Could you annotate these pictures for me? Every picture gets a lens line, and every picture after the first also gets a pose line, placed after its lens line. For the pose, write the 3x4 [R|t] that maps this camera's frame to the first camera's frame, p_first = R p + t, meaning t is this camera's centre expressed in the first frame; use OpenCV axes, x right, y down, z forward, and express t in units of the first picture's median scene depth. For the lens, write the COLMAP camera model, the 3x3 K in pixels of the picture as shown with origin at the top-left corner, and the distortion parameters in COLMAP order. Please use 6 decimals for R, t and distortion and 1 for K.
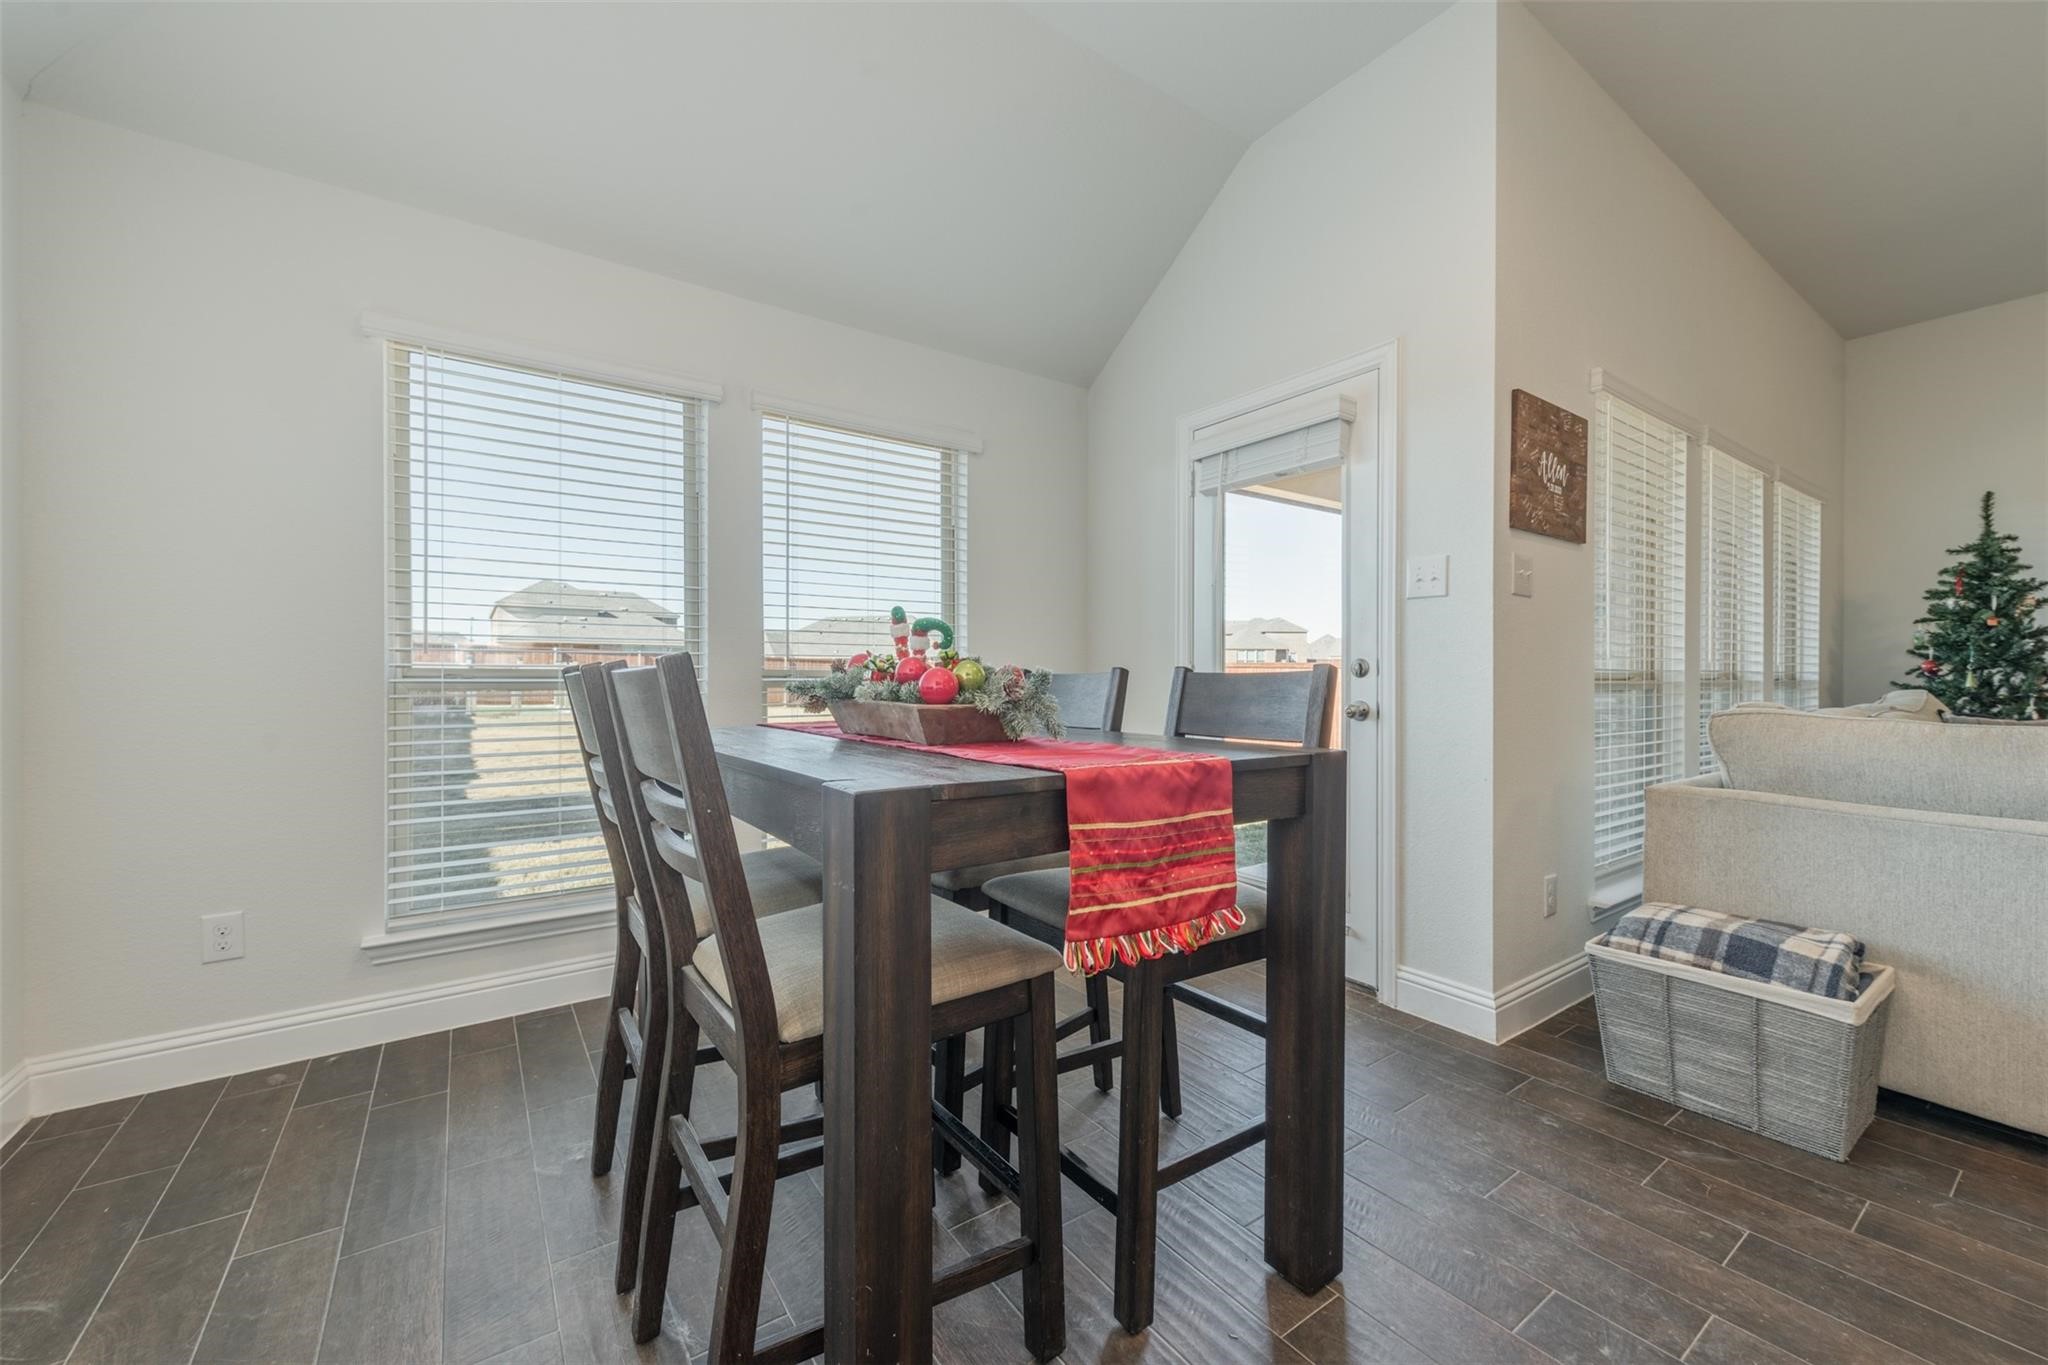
lens RADIAL K [[798.0, 0, 1030.9], [0, 798.0, 681.3], [0, 0, 1]] dist [0.002182, -0.000030]
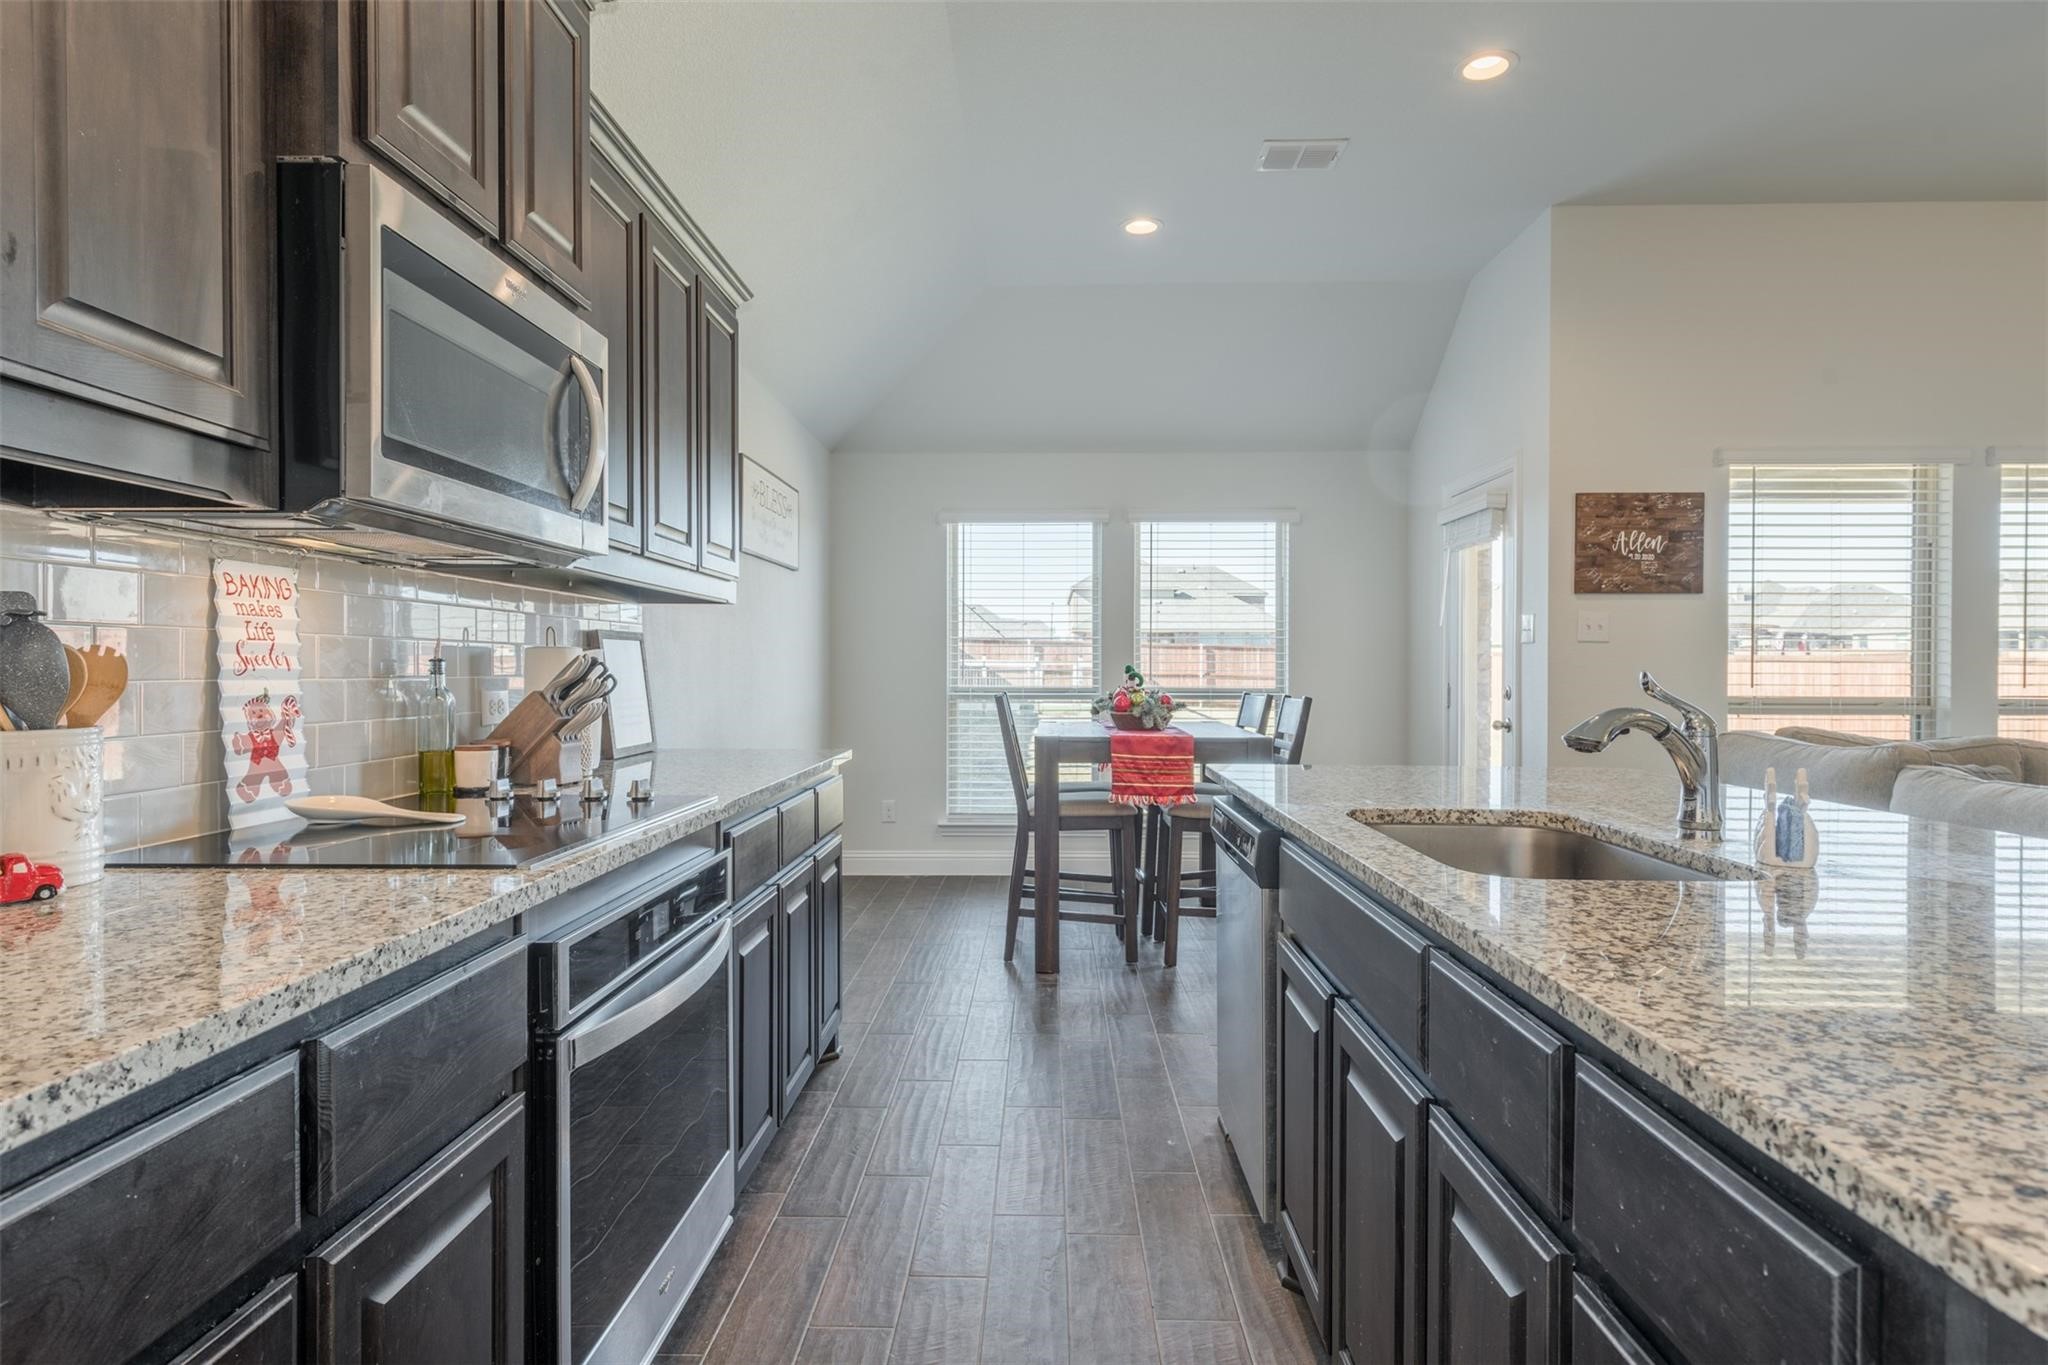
lens RADIAL K [[1141.4, 0, 1013.7], [0, 1141.4, 669.9], [0, 0, 1]] dist [-0.001954, -0.000885]
pose [[0.799273, 0.000541, -0.600968, 0.898400], [-0.003949, 0.999983, -0.004351, -0.043867], [0.600955, 0.005850, 0.799261, -1.017937]]
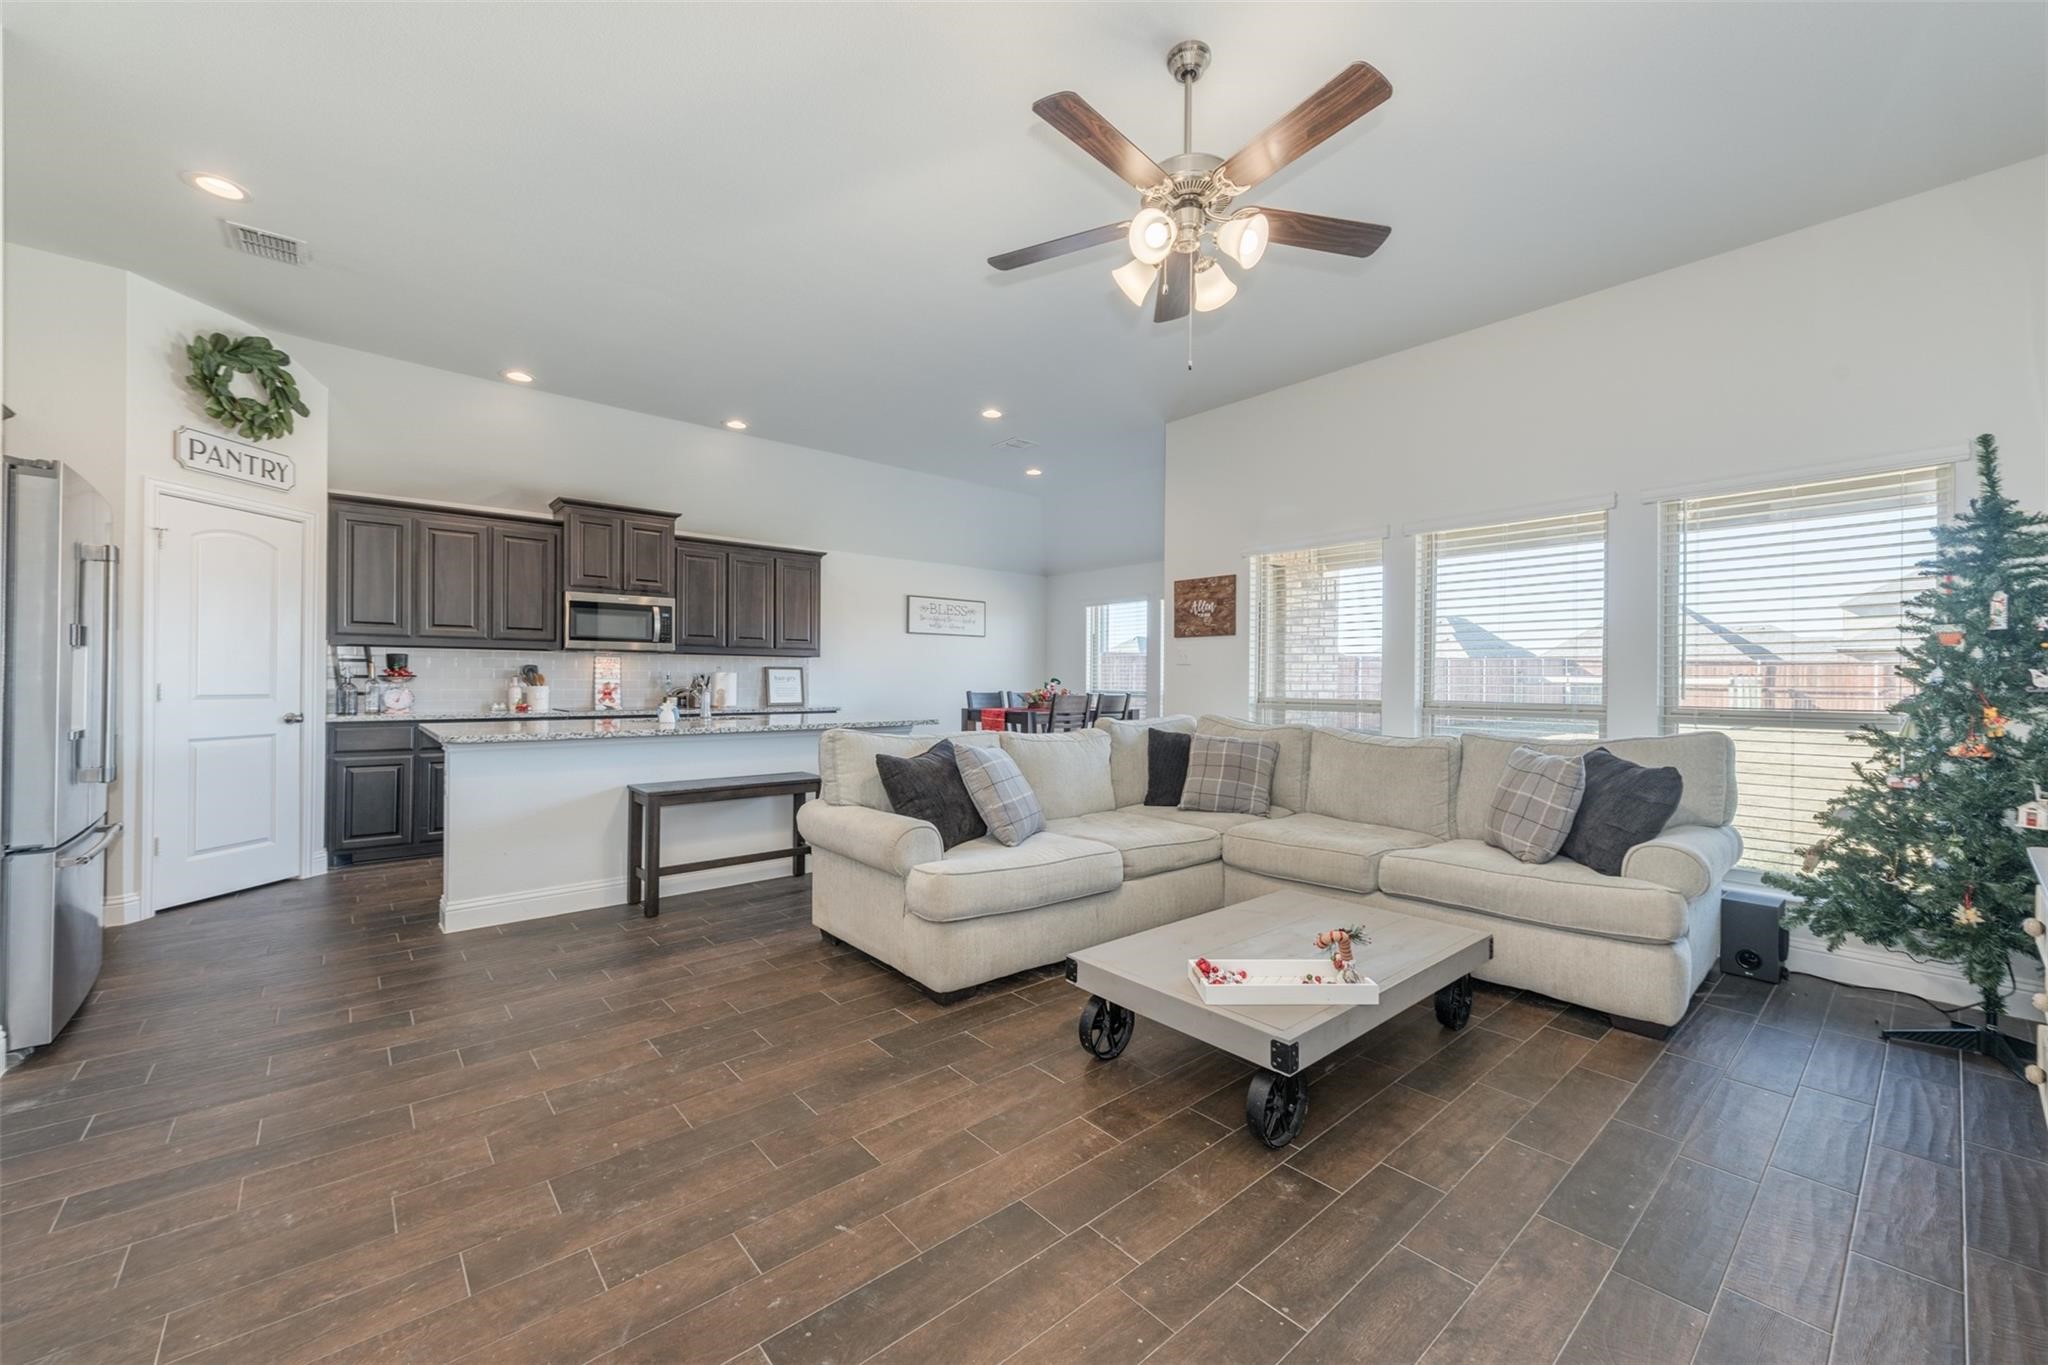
lens RADIAL K [[798.0, 0, 1030.9], [0, 798.0, 681.3], [0, 0, 1]] dist [0.002182, -0.000030]
pose [[0.103770, 0.000364, -0.994601, 2.656816], [-0.011534, 0.999933, -0.000837, -0.046336], [0.994534, 0.011558, 0.103767, 0.276096]]
